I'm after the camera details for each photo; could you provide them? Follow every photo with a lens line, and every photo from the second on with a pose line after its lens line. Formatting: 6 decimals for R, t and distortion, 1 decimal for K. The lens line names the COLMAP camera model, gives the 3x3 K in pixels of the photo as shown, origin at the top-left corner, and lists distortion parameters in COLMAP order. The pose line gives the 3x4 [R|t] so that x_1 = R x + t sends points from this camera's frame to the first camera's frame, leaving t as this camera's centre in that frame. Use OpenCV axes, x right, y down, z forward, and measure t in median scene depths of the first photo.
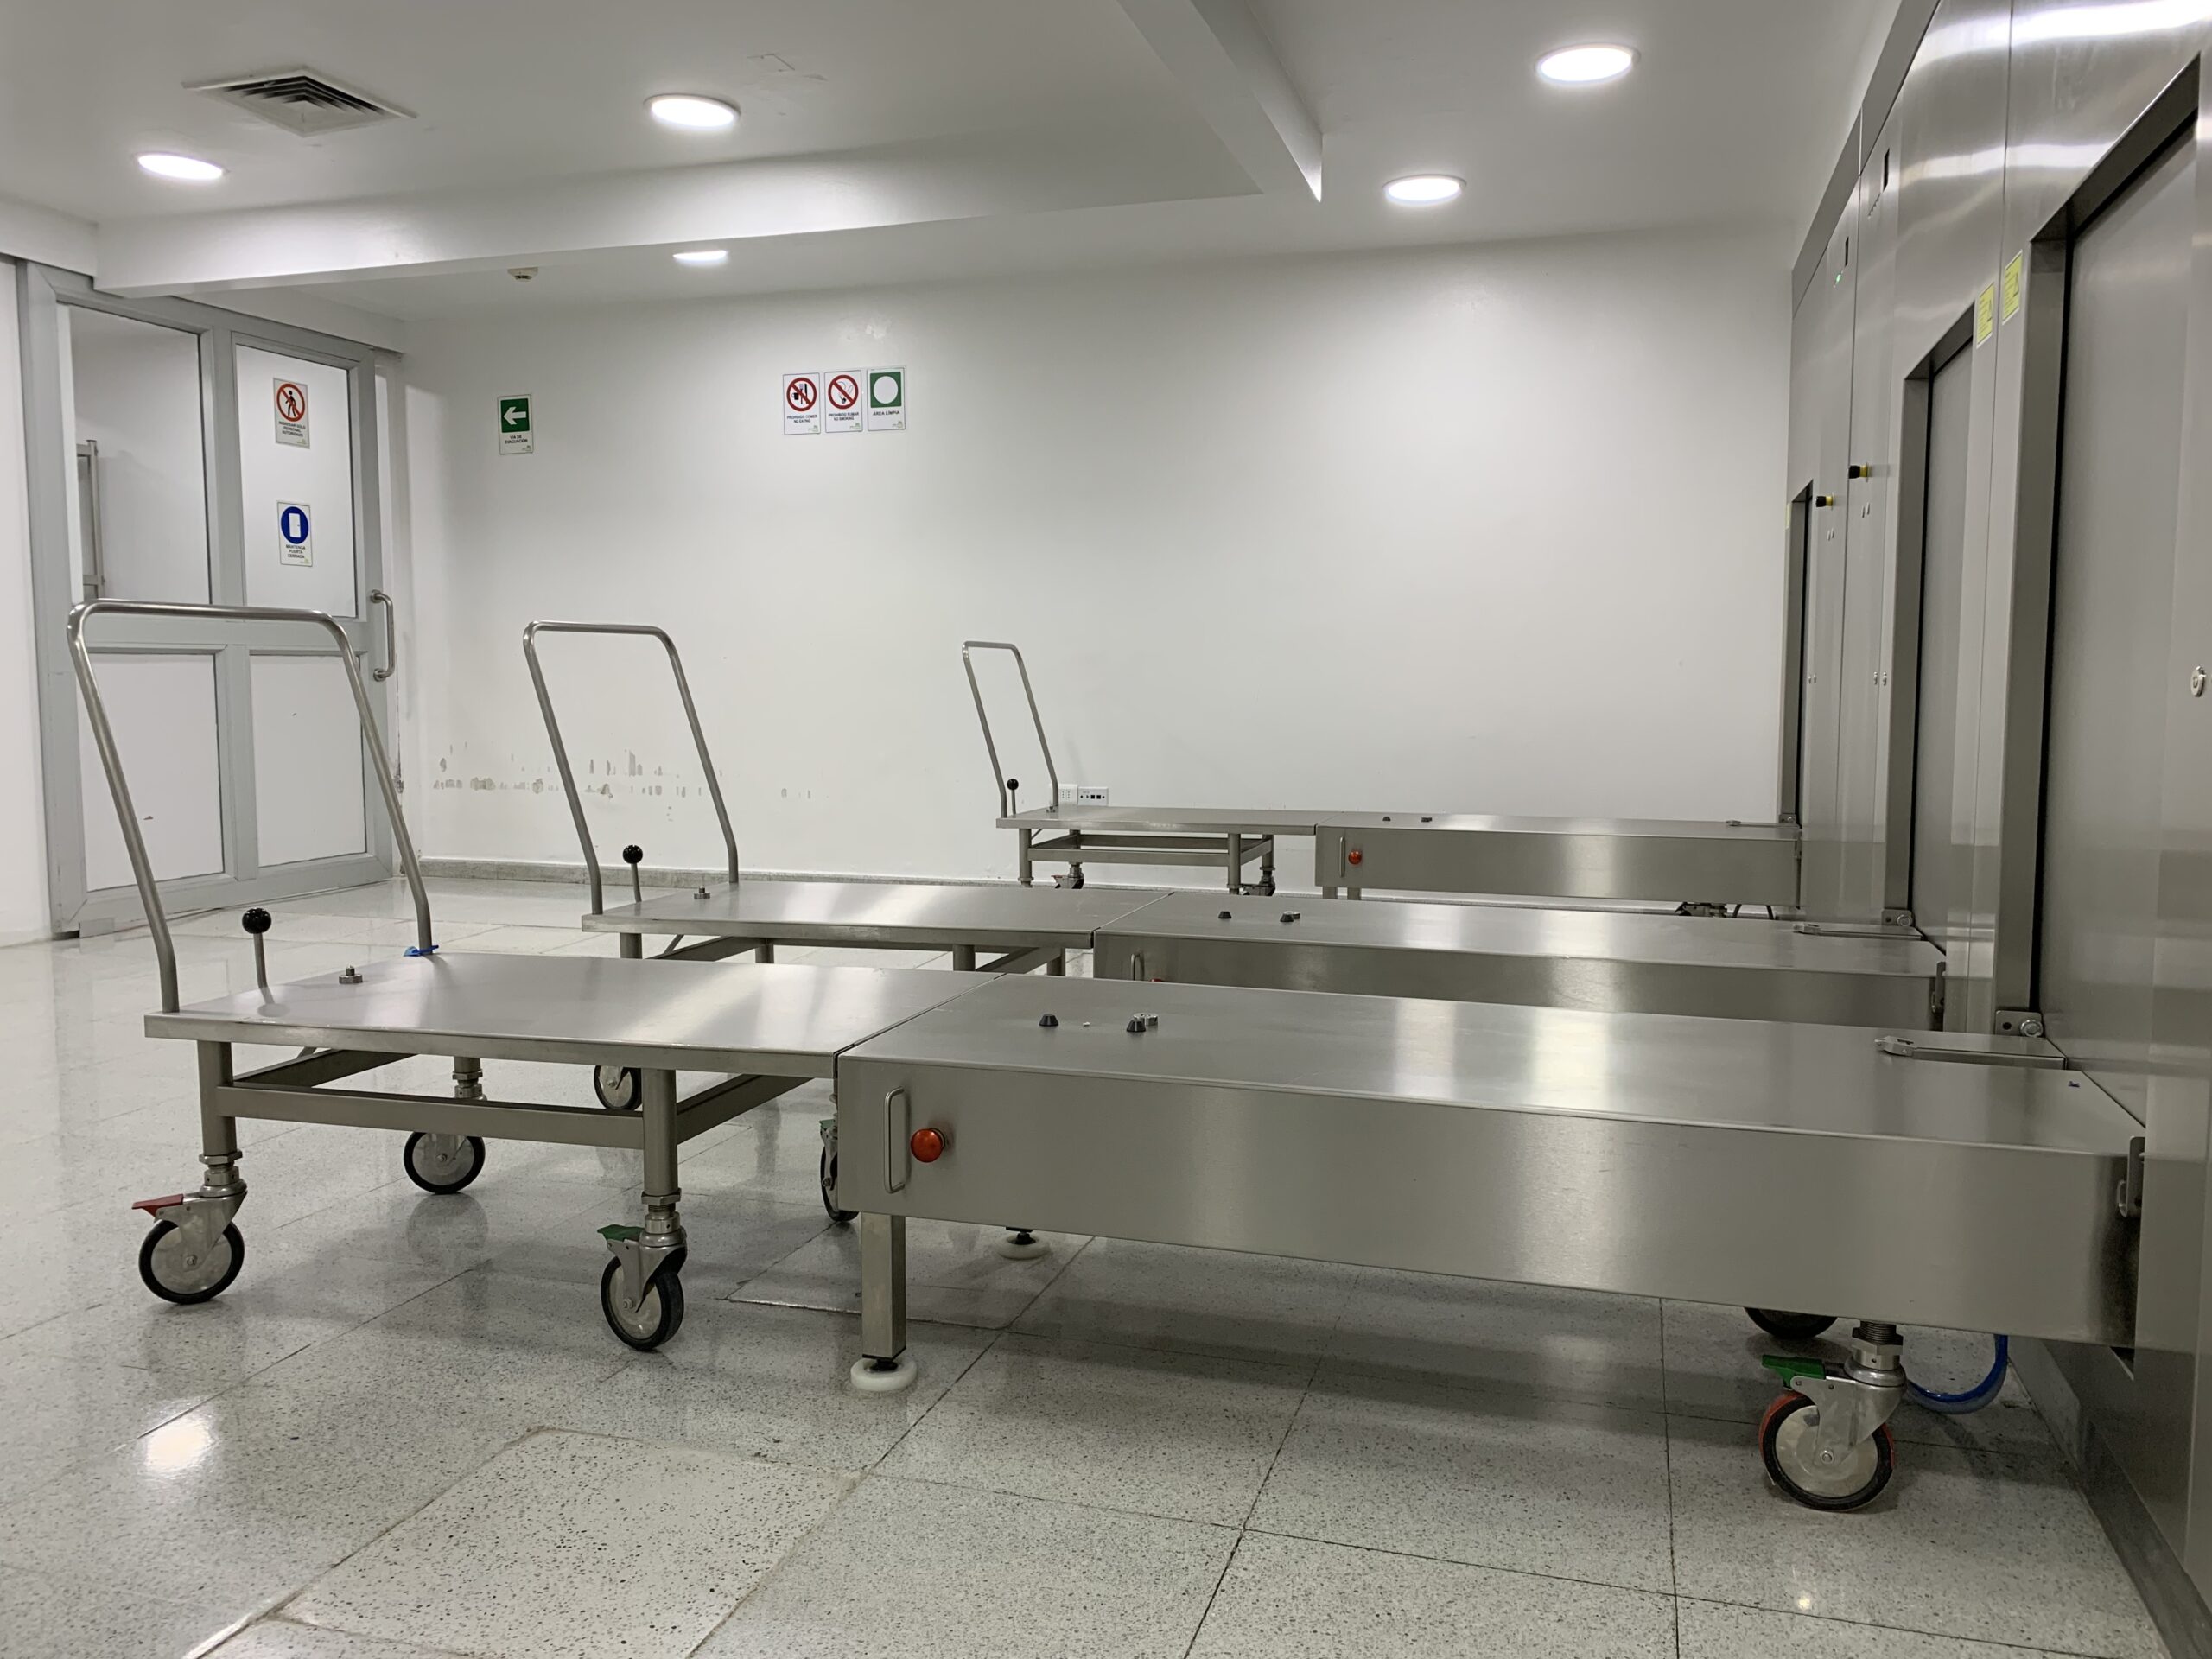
lens RADIAL K [[1682.8, 0, 1115.7], [0, 1682.8, 839.2], [0, 0, 1]] dist [0.006202, -0.006249]
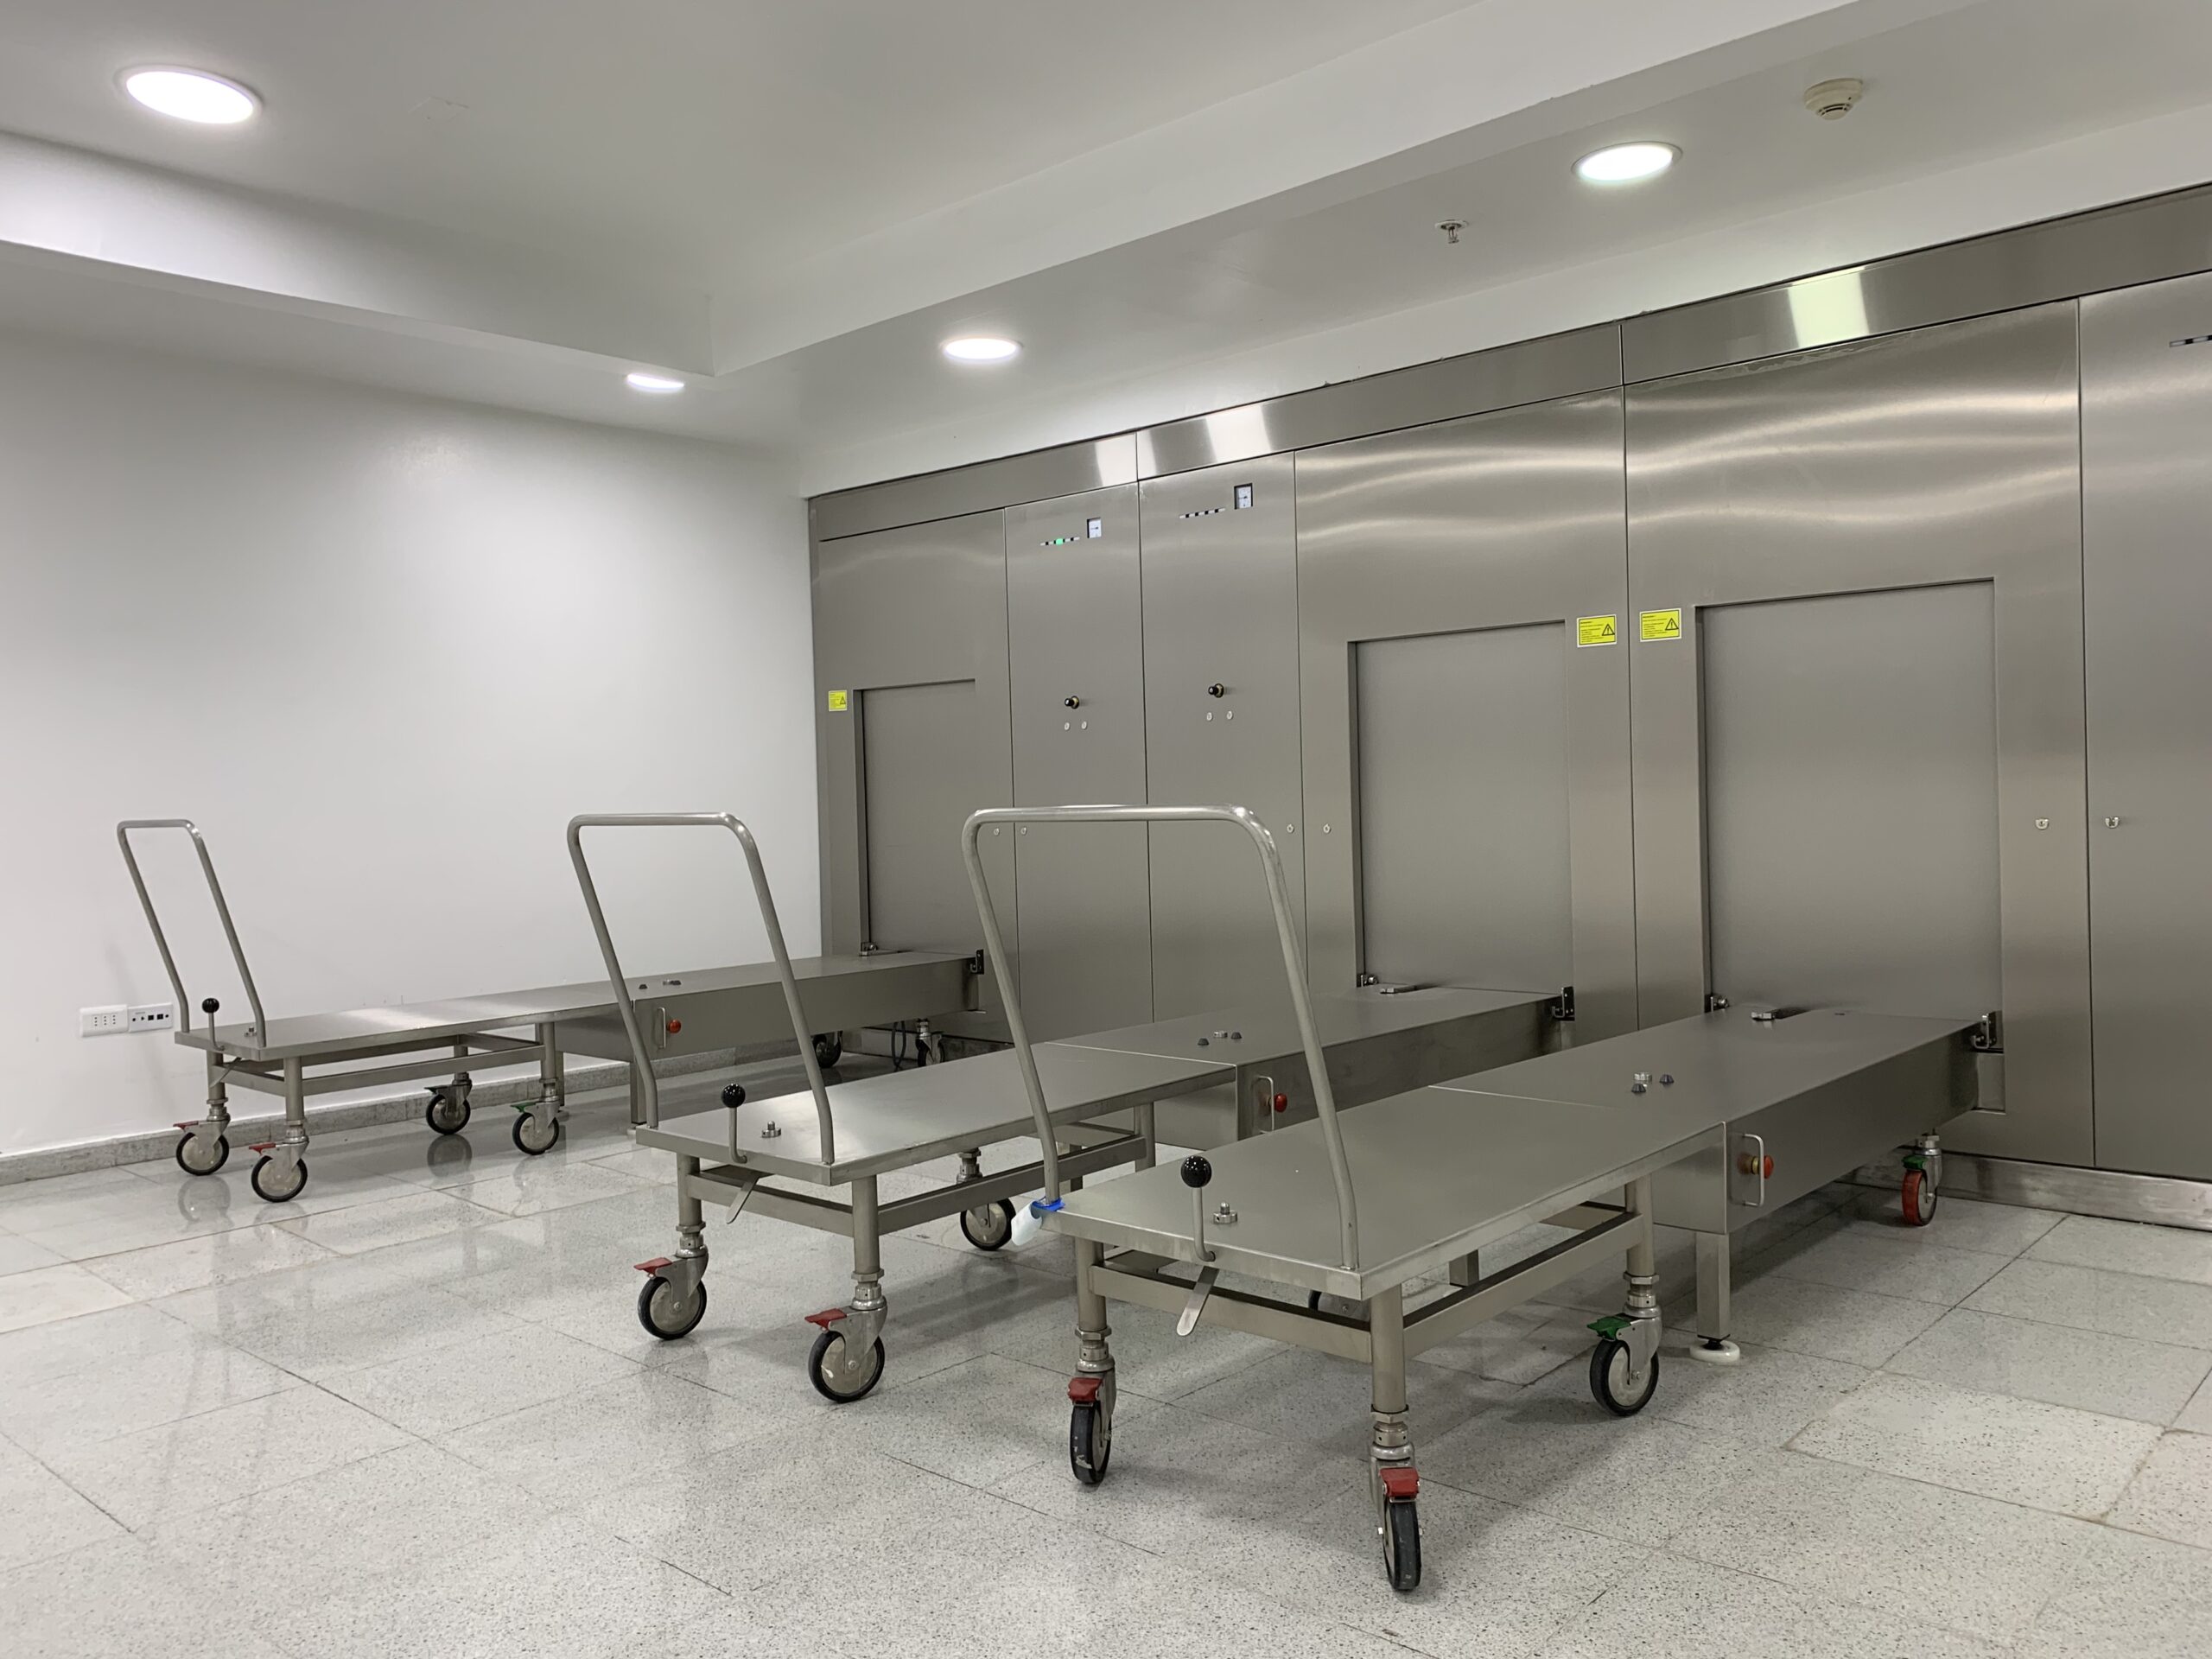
lens RADIAL K [[1685.9, 0, 1106.0], [0, 1685.9, 829.5], [0, 0, 1]] dist [0.005396, -0.004520]
pose [[0.430796, -0.034825, 0.901777, -1.420390], [0.110169, 0.993811, -0.014251, -0.127827], [-0.895700, 0.105487, 0.431966, 0.718450]]
